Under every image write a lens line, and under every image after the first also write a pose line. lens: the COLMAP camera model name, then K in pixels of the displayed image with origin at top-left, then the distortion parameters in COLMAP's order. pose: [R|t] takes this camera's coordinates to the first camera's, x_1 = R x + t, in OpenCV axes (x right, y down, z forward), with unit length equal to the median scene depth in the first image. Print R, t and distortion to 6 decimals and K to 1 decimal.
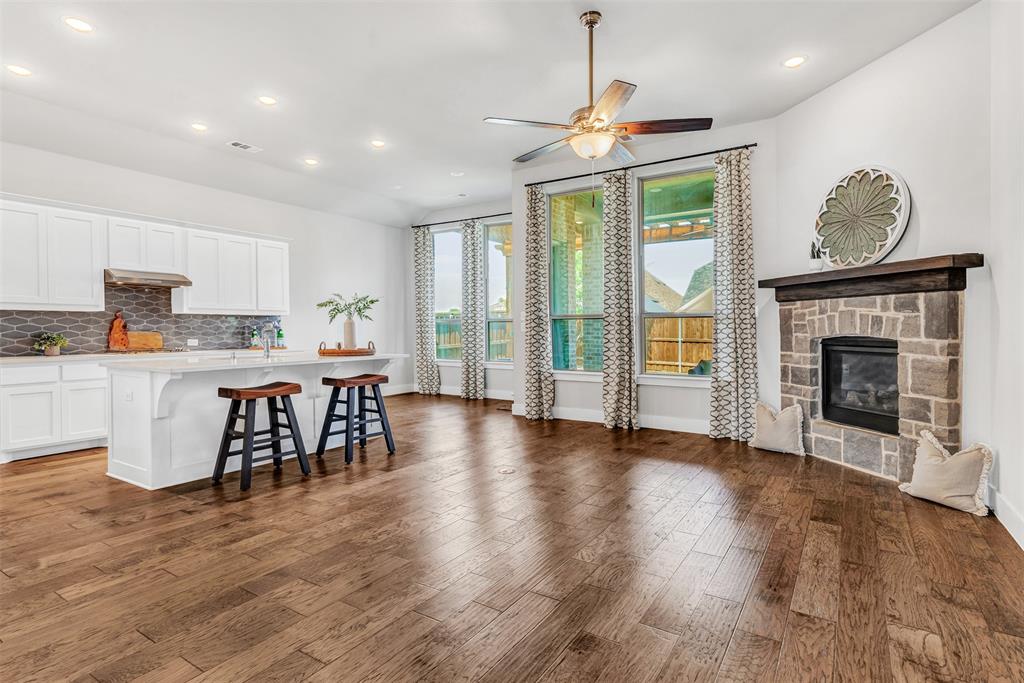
lens RADIAL K [[521.5, 0, 517.5], [0, 521.5, 340.7], [0, 0, 1]] dist [-0.003413, 0.010111]
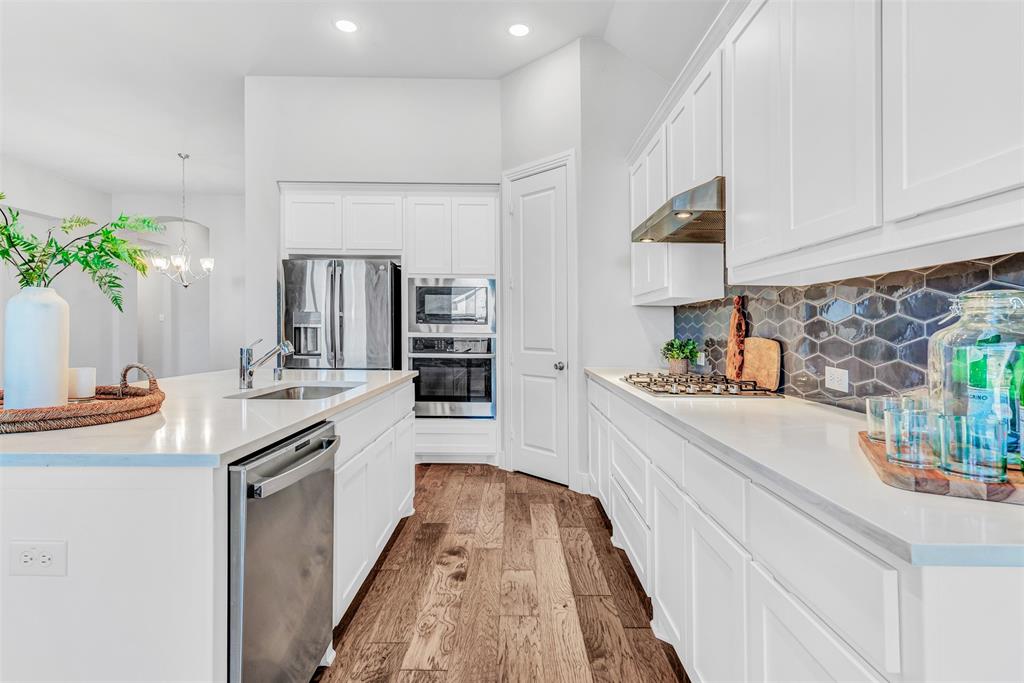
lens RADIAL K [[513.5, 0, 517.5], [0, 513.5, 325.1], [0, 0, 1]] dist [0.008106, 0.001657]
pose [[-0.836628, -0.012169, -0.547636, -0.398967], [-0.021650, 0.999707, 0.010861, -0.032360], [0.547343, 0.020943, -0.836646, 1.428014]]
